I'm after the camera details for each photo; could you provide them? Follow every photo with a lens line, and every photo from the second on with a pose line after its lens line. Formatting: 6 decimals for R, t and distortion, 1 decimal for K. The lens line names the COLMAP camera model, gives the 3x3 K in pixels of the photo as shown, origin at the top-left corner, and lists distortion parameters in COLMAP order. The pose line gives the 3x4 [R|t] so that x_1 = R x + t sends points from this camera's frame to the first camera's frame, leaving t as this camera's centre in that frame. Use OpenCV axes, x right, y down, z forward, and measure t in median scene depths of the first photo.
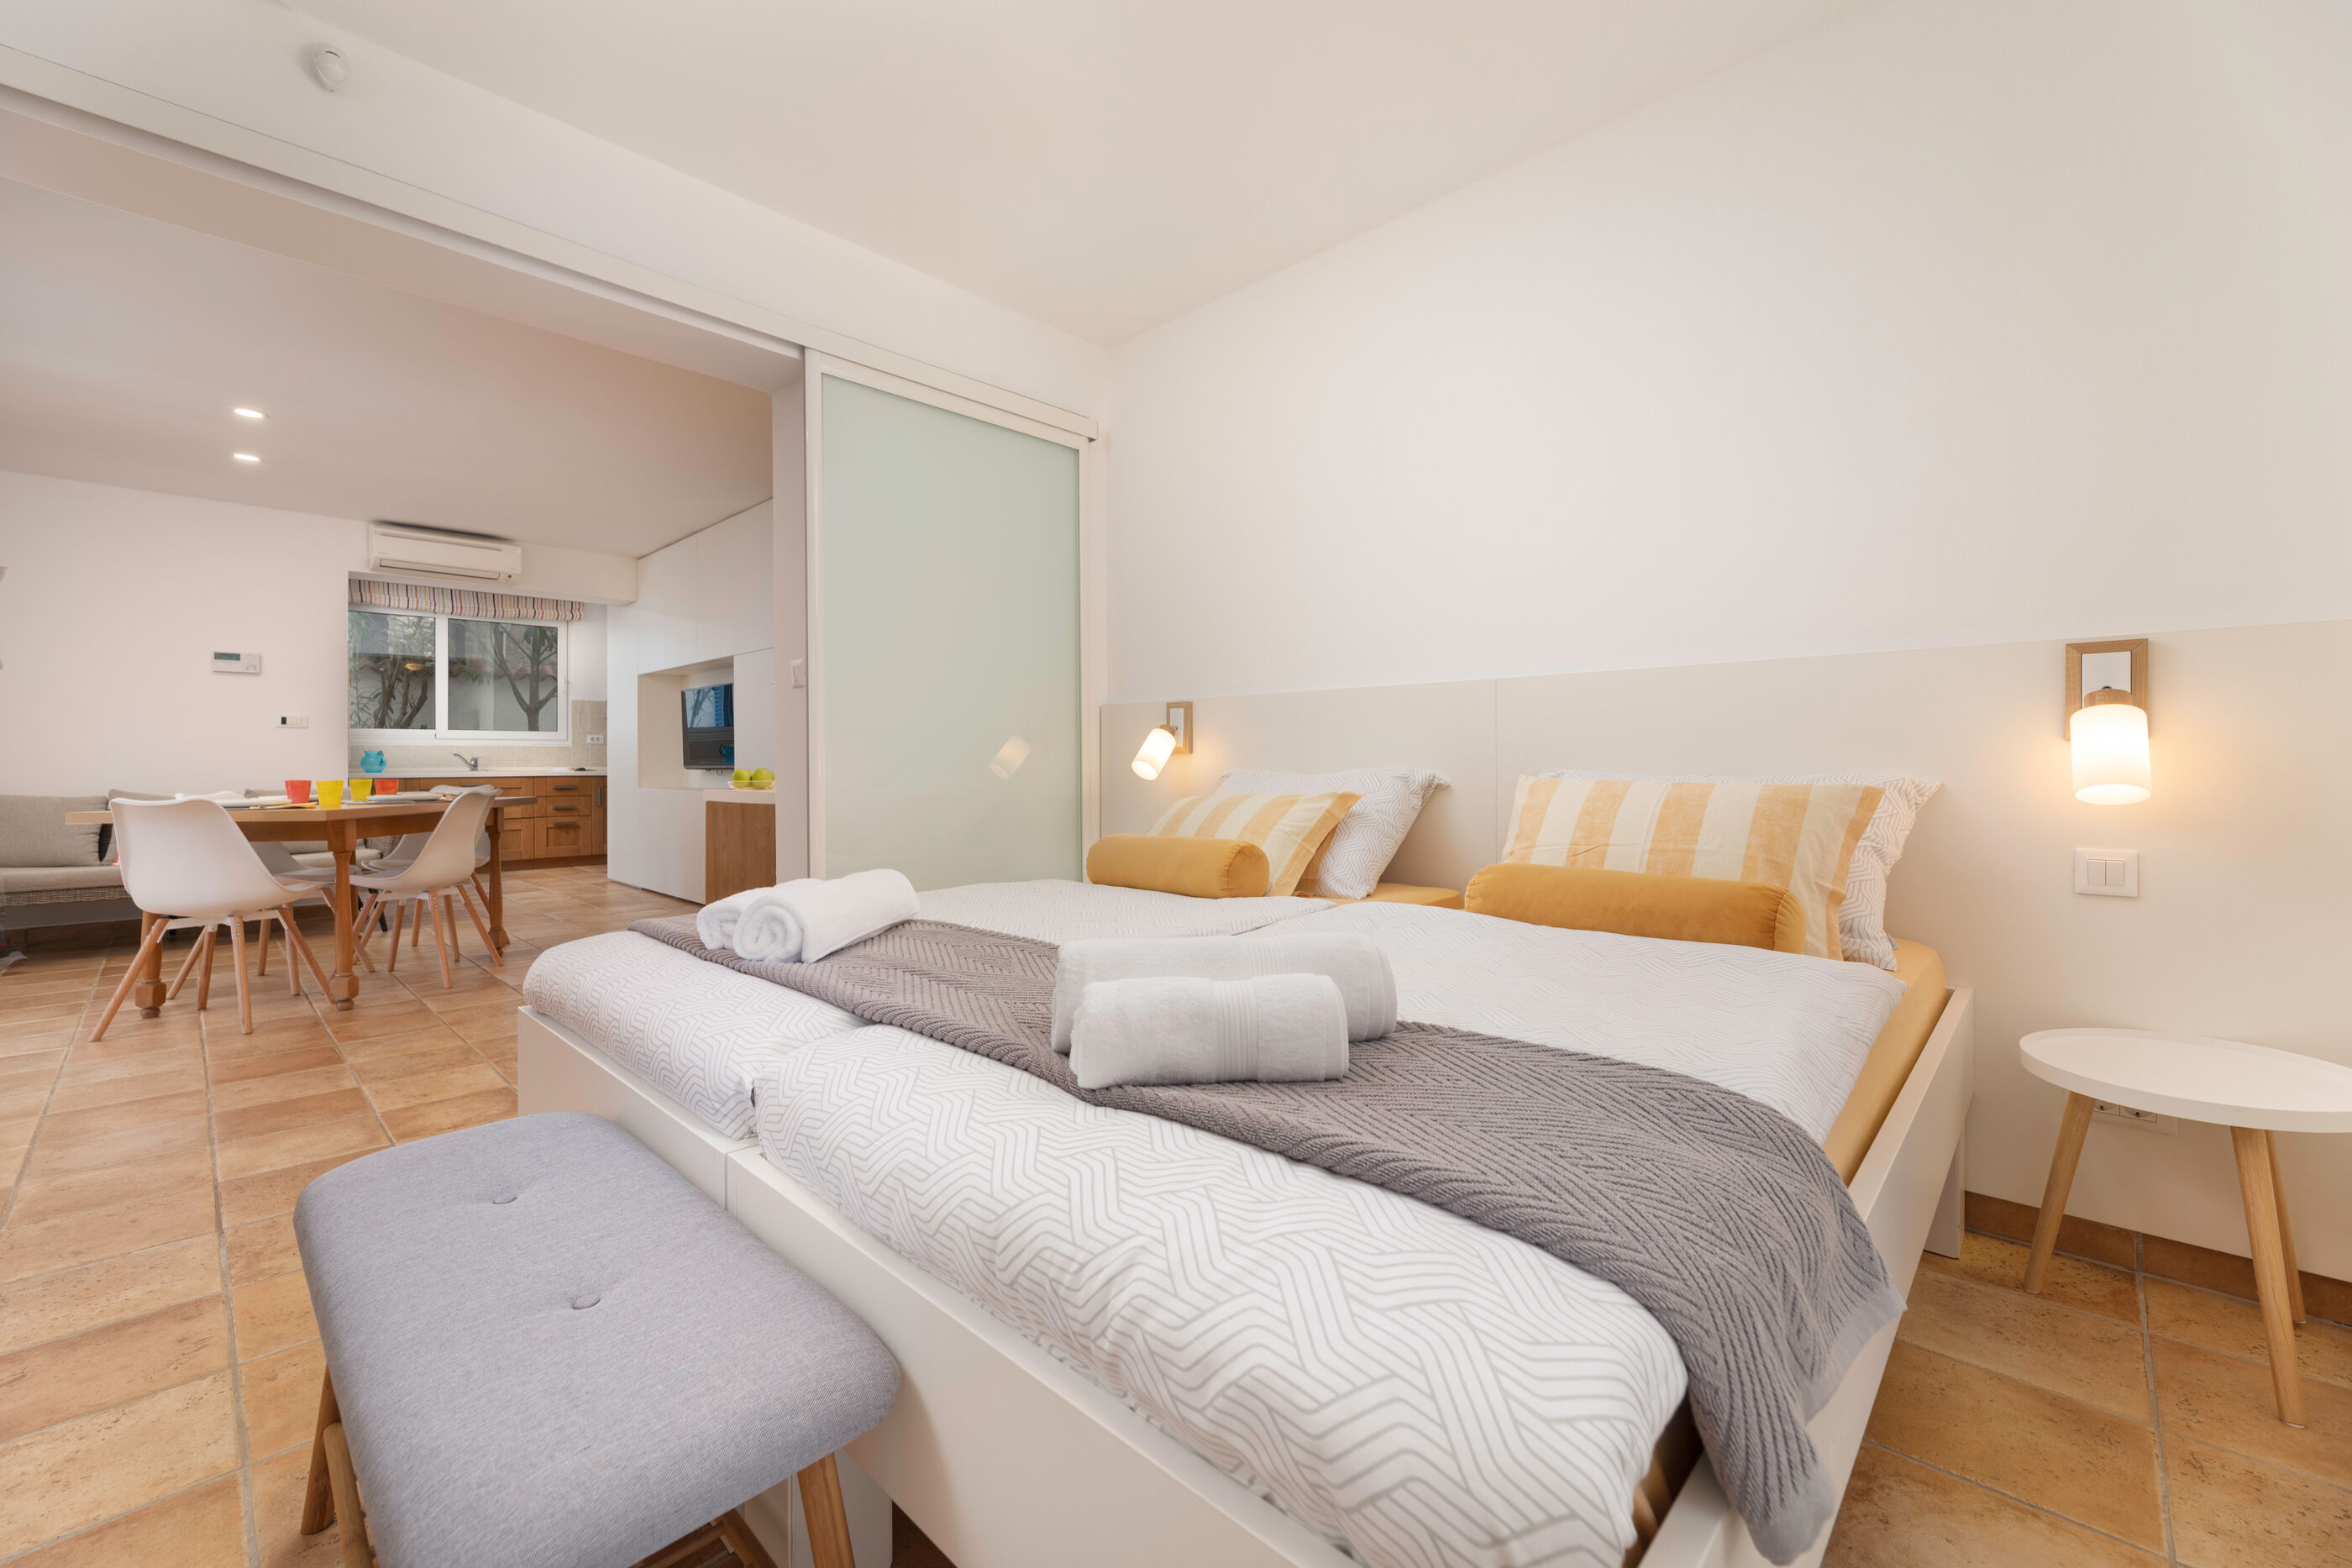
lens RADIAL K [[954.3, 0, 1176.8], [0, 954.3, 749.6], [0, 0, 1]] dist [-0.000683, -0.000005]
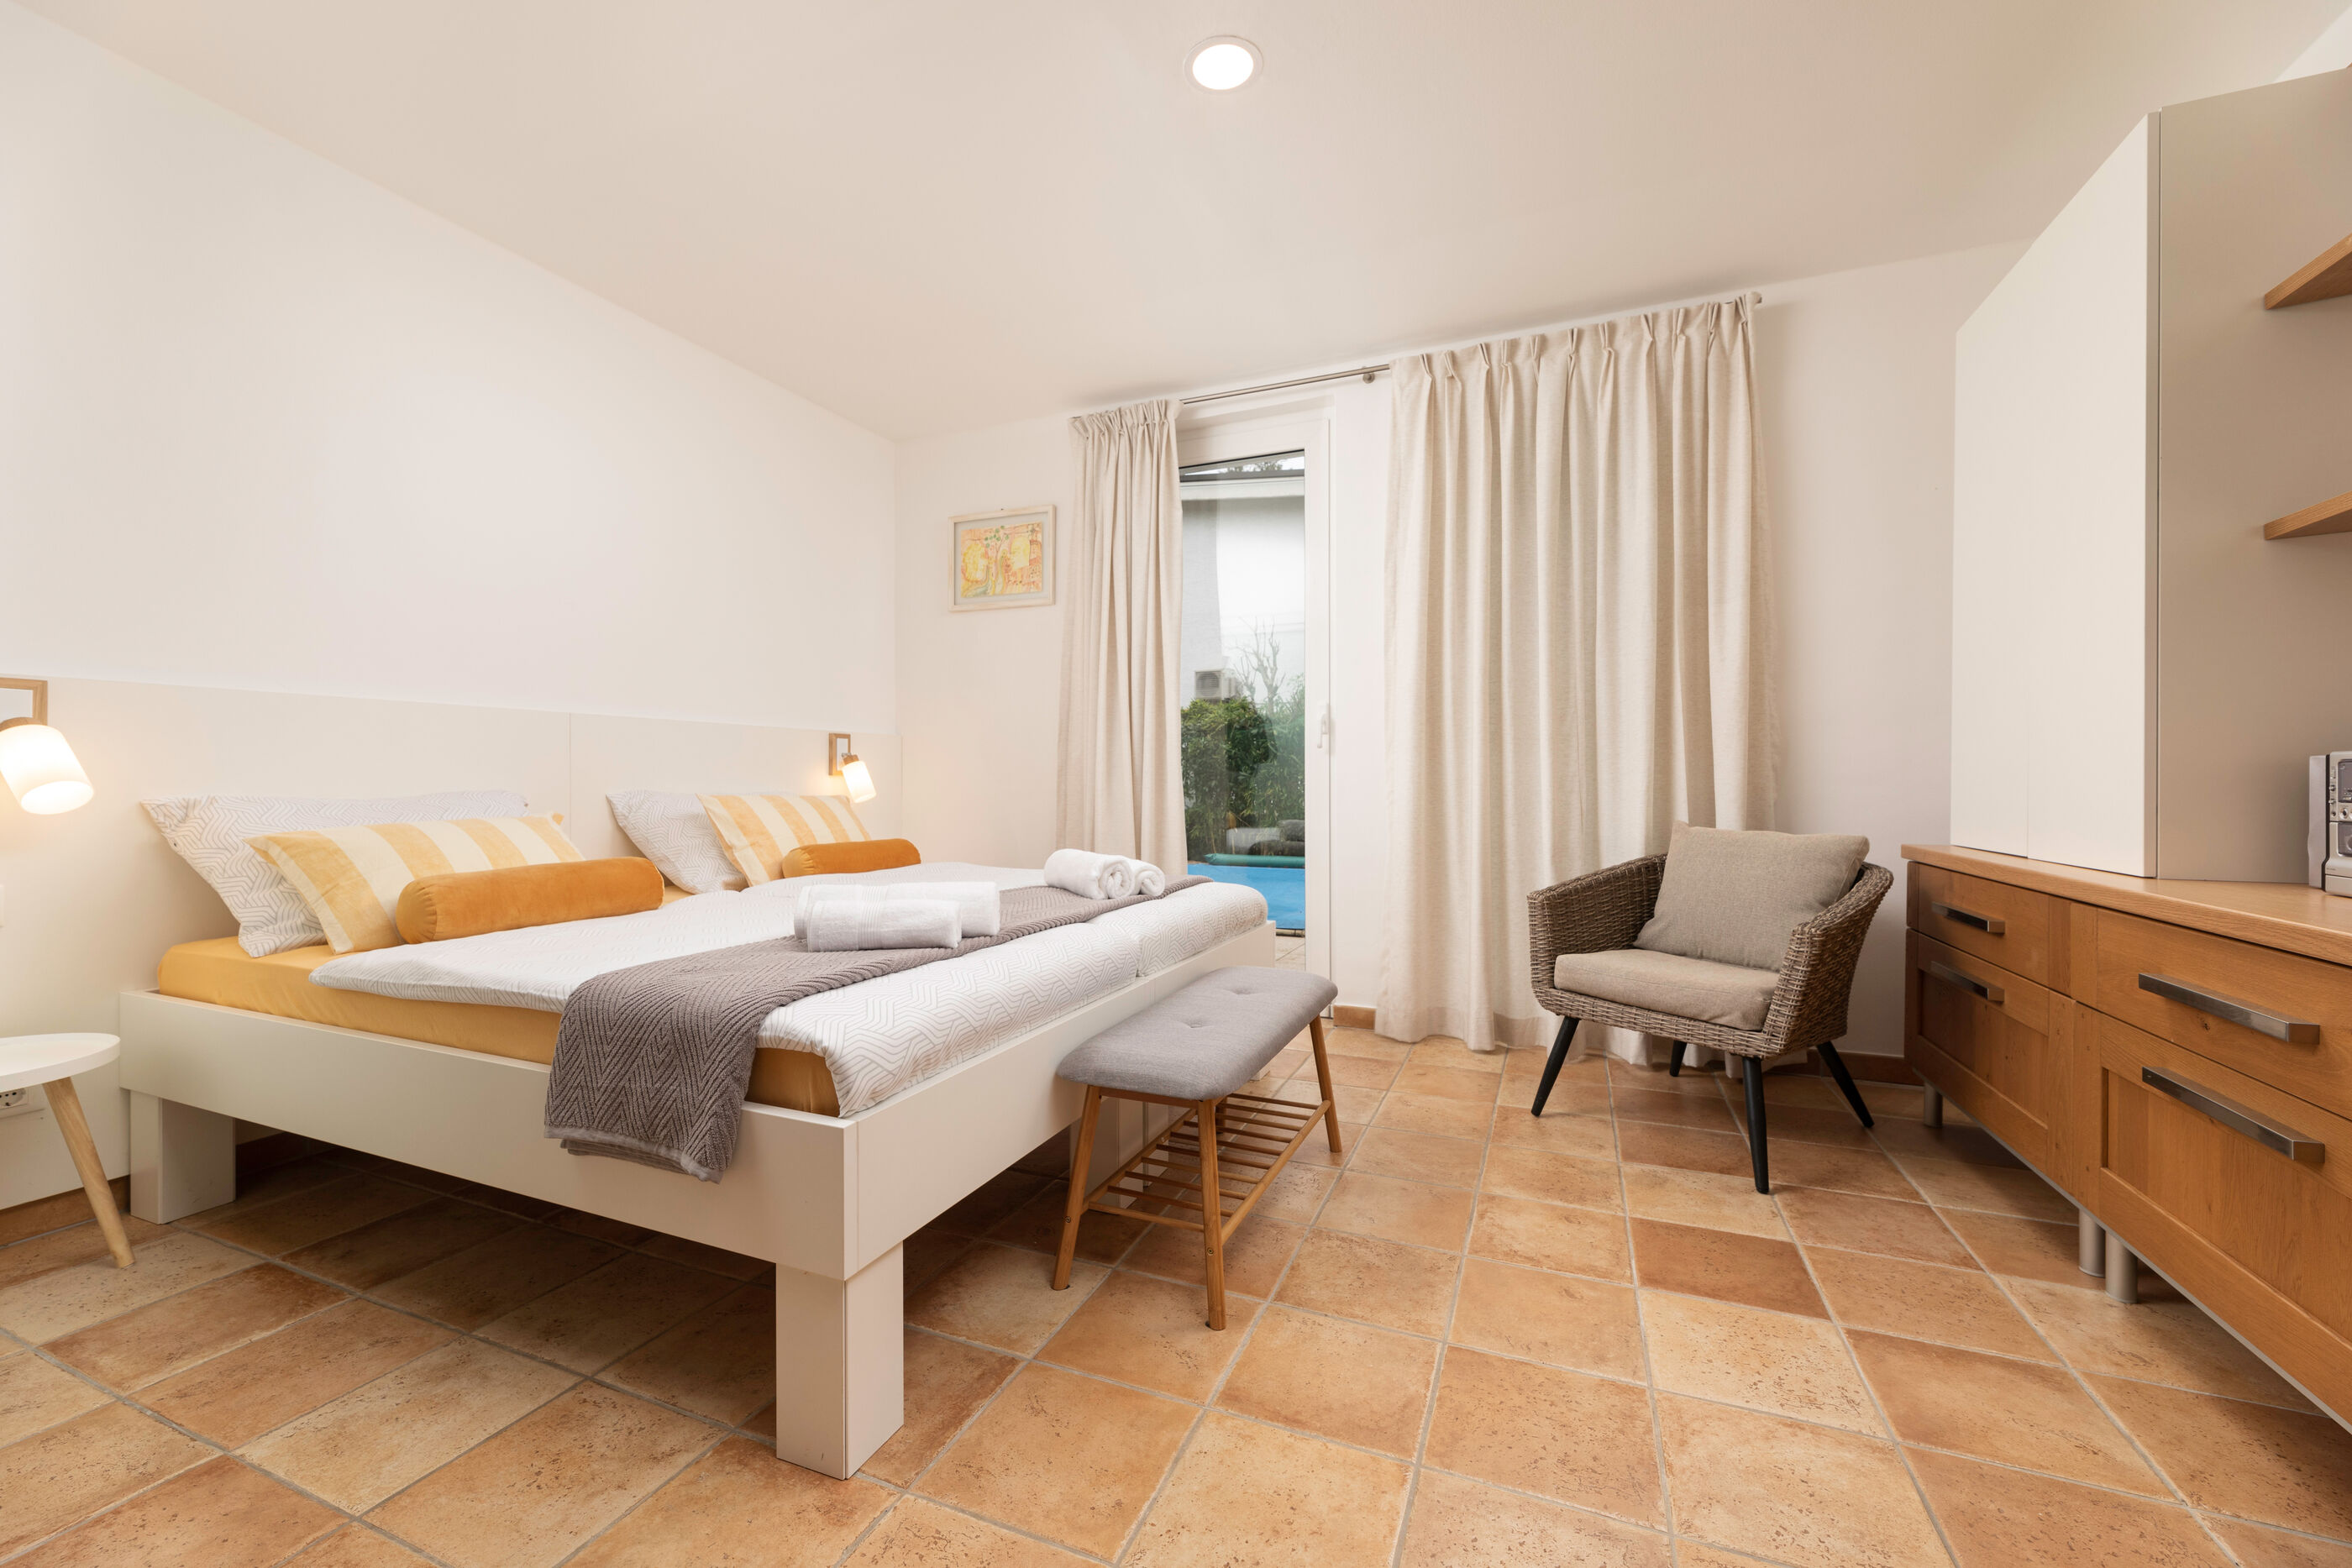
lens RADIAL K [[924.6, 0, 1170.7], [0, 924.6, 792.6], [0, 0, 1]] dist [-0.000645, -0.000122]
pose [[-0.356291, -0.007316, 0.934346, -0.287724], [-0.011717, 0.999926, 0.003362, 0.002891], [-0.934302, -0.009750, -0.356350, 0.208788]]
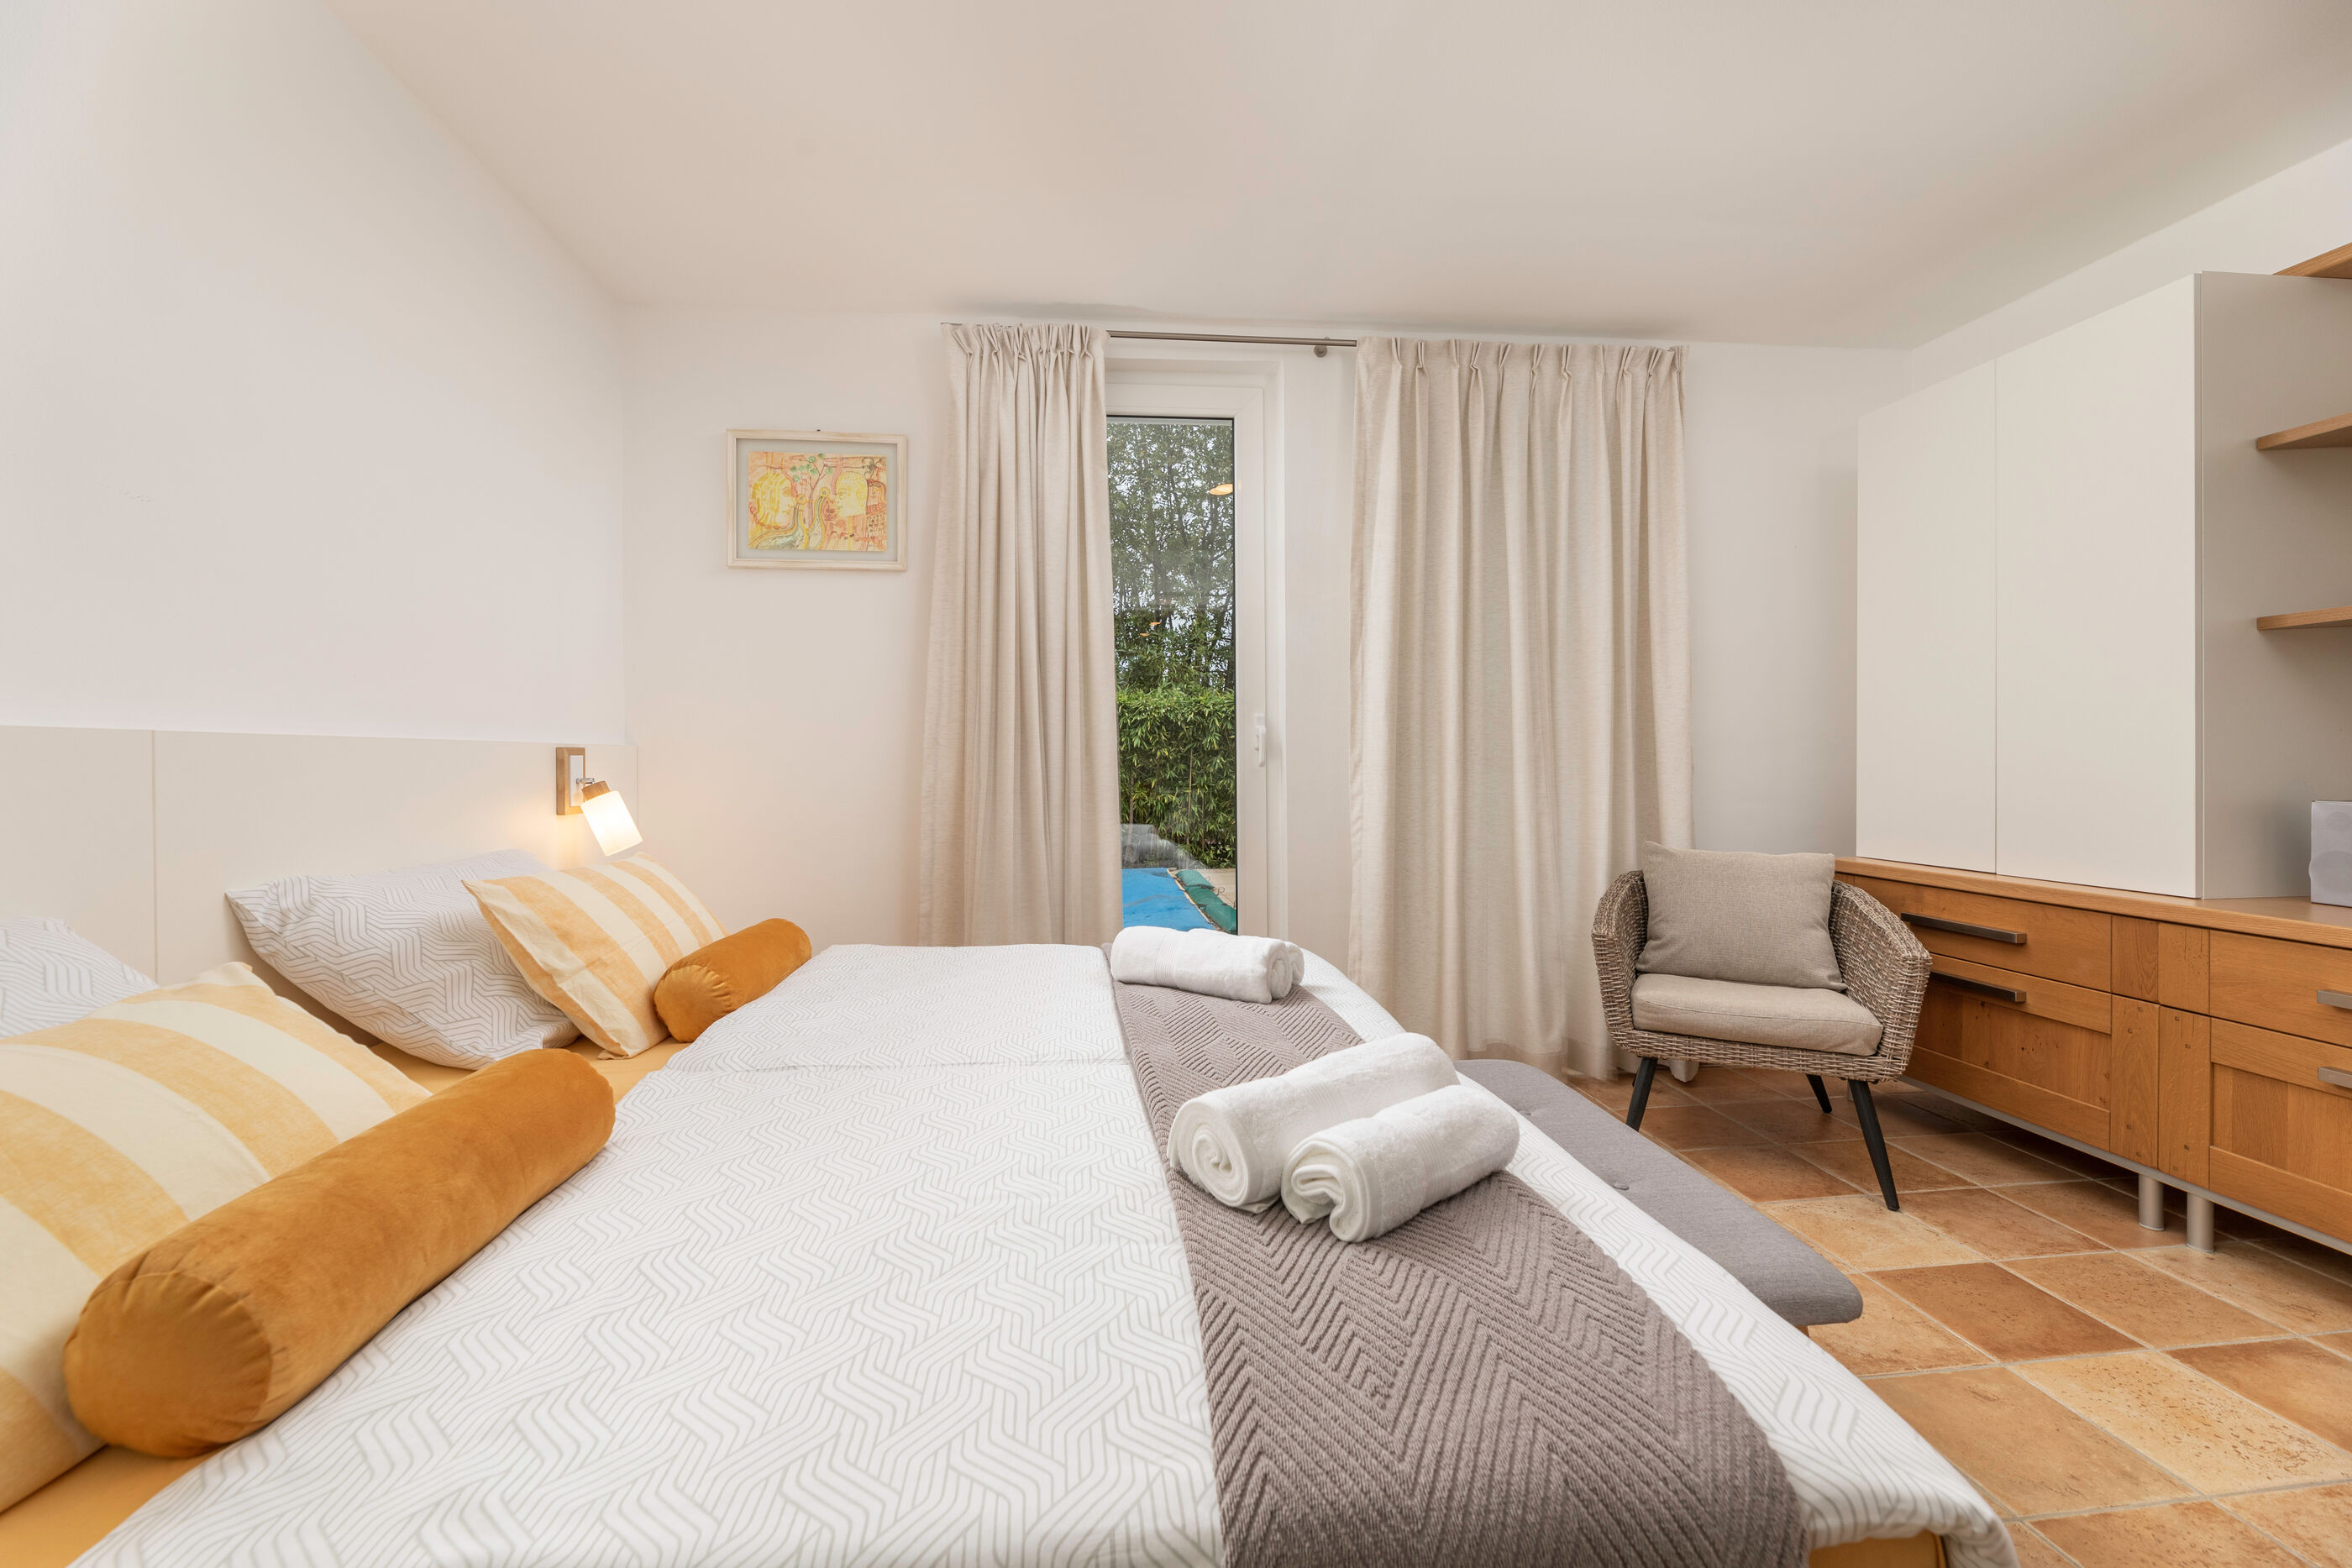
lens RADIAL K [[947.9, 0, 1170.9], [0, 947.9, 774.6], [0, 0, 1]] dist [-0.001054, -0.000144]
pose [[-0.764168, 0.001639, 0.645015, -0.134133], [0.003620, 0.999992, 0.001748, -0.014331], [-0.645007, 0.003671, -0.764168, 0.303587]]
